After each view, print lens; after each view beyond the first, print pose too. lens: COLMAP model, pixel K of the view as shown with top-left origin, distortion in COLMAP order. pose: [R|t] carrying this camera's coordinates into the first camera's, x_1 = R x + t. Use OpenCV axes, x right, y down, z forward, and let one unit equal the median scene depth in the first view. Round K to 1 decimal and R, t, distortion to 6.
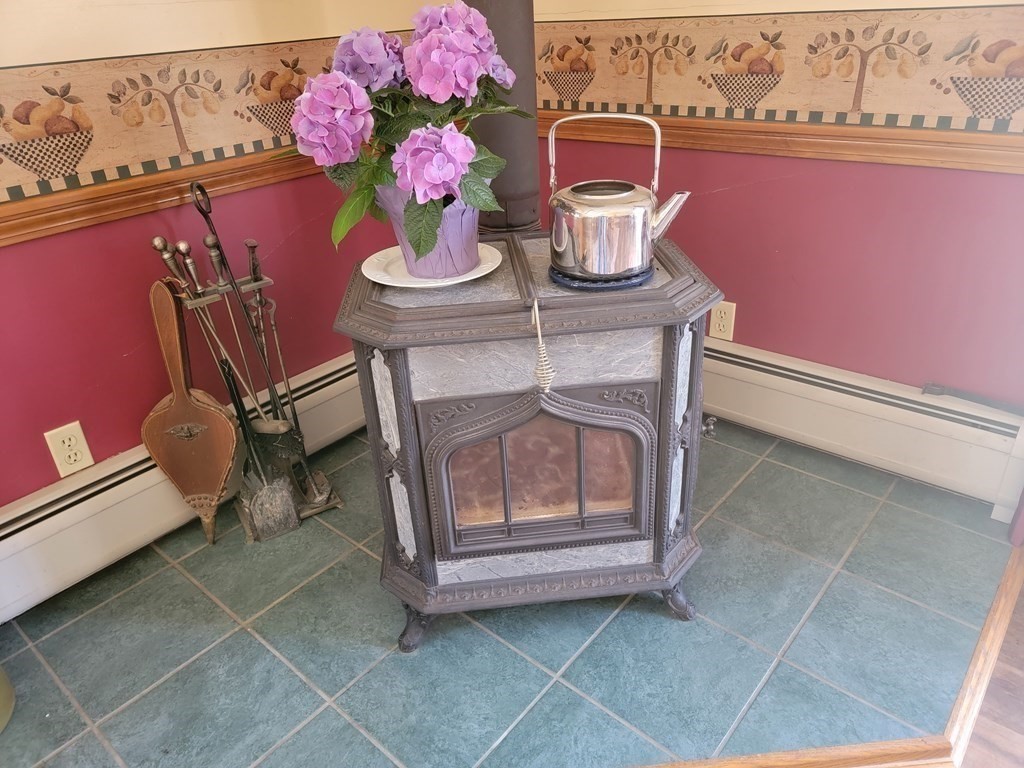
lens RADIAL K [[710.2, 0, 512.0], [0, 710.2, 384.0], [0, 0, 1]] dist [0.092800, -0.076247]
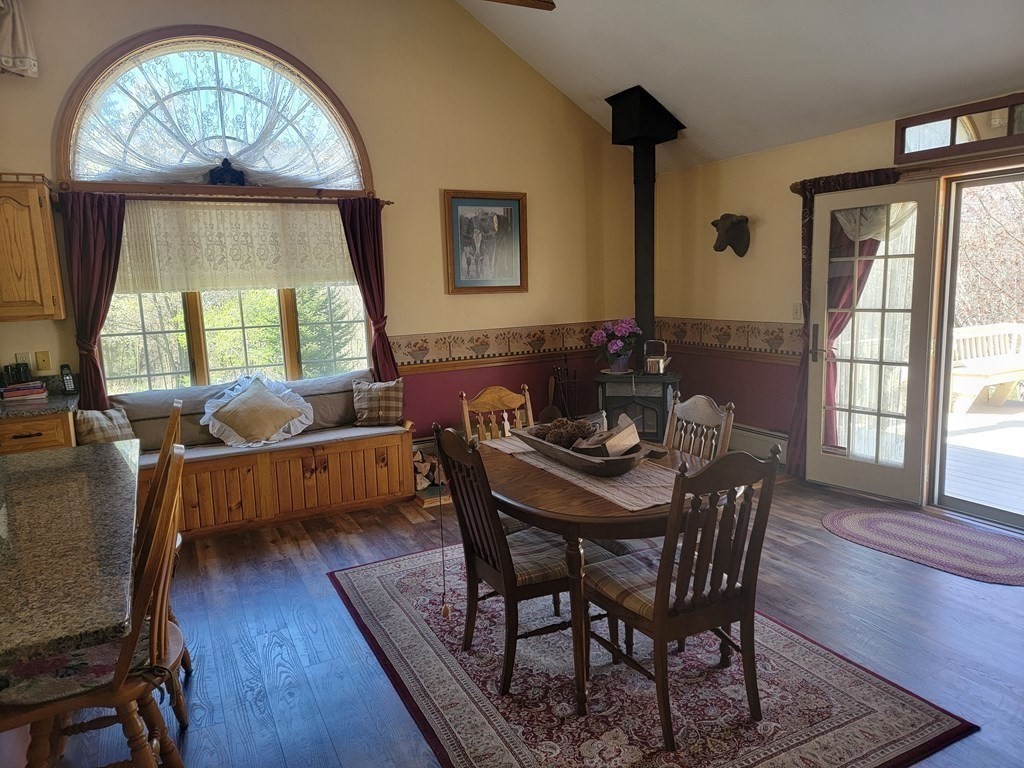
lens RADIAL K [[710.2, 0, 512.0], [0, 710.2, 384.0], [0, 0, 1]] dist [0.092800, -0.076247]
pose [[0.921892, 0.075577, -0.380005, 0.971265], [-0.192885, 0.940137, -0.280960, 1.269351], [0.336022, 0.332312, 0.881282, -3.056353]]
